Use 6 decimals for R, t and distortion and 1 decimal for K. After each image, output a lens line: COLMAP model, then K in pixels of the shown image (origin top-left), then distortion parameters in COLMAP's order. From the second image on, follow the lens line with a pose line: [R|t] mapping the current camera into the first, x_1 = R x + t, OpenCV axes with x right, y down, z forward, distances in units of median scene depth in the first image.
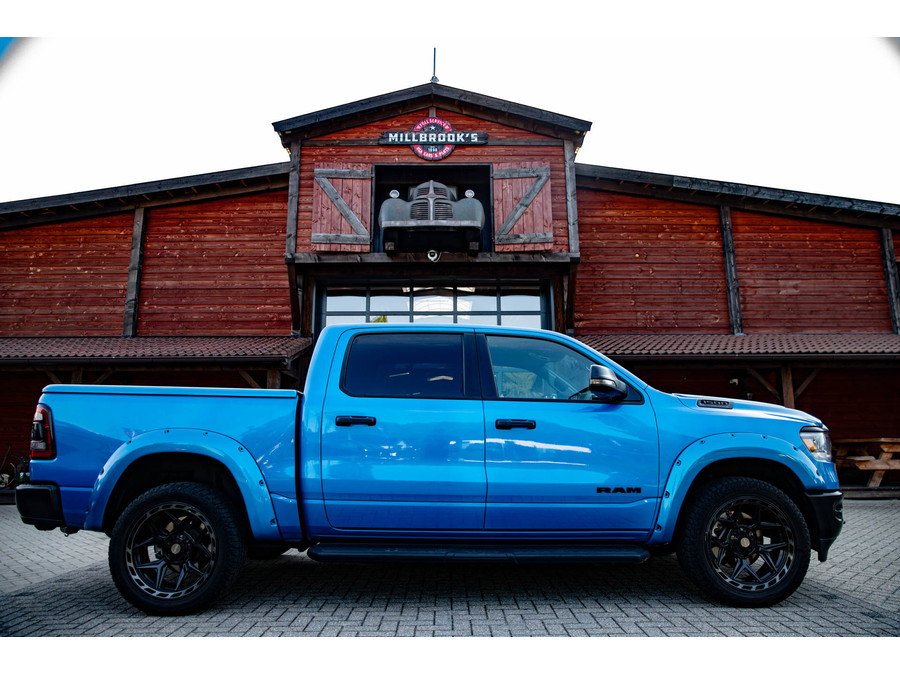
lens RADIAL K [[597.2, 0, 455.9], [0, 597.2, 336.1], [0, 0, 1]] dist [-0.099577, 0.055826]
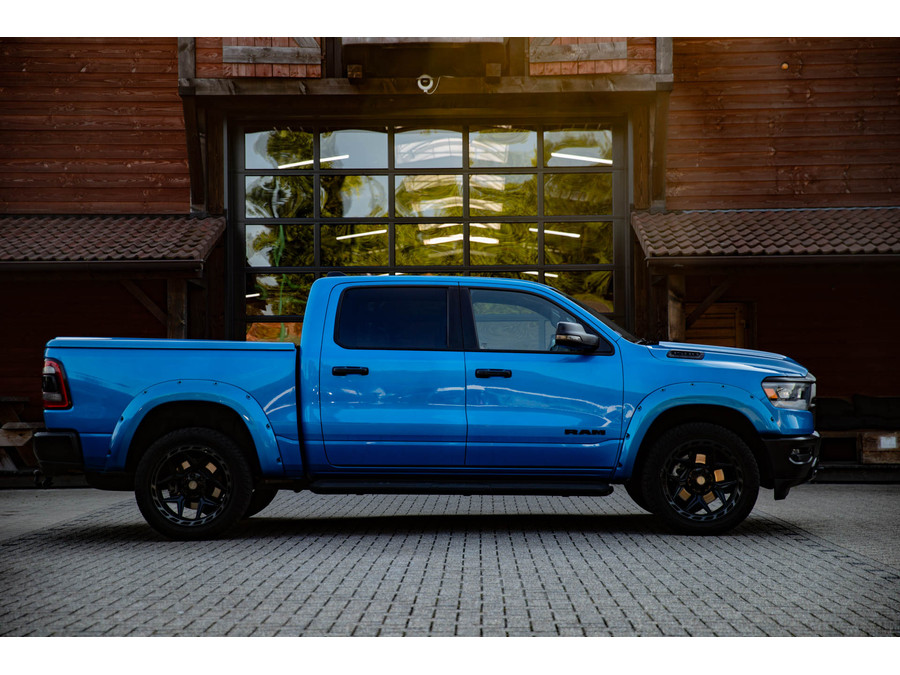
lens RADIAL K [[1692.8, 0, 448.4], [0, 1692.8, 345.1], [0, 0, 1]] dist [0.197388, 0.000000]
pose [[0.999309, -0.003662, -0.037000, 0.049327], [0.009224, 0.988445, 0.151298, -0.141611], [0.036018, -0.151534, 0.987796, -0.782607]]
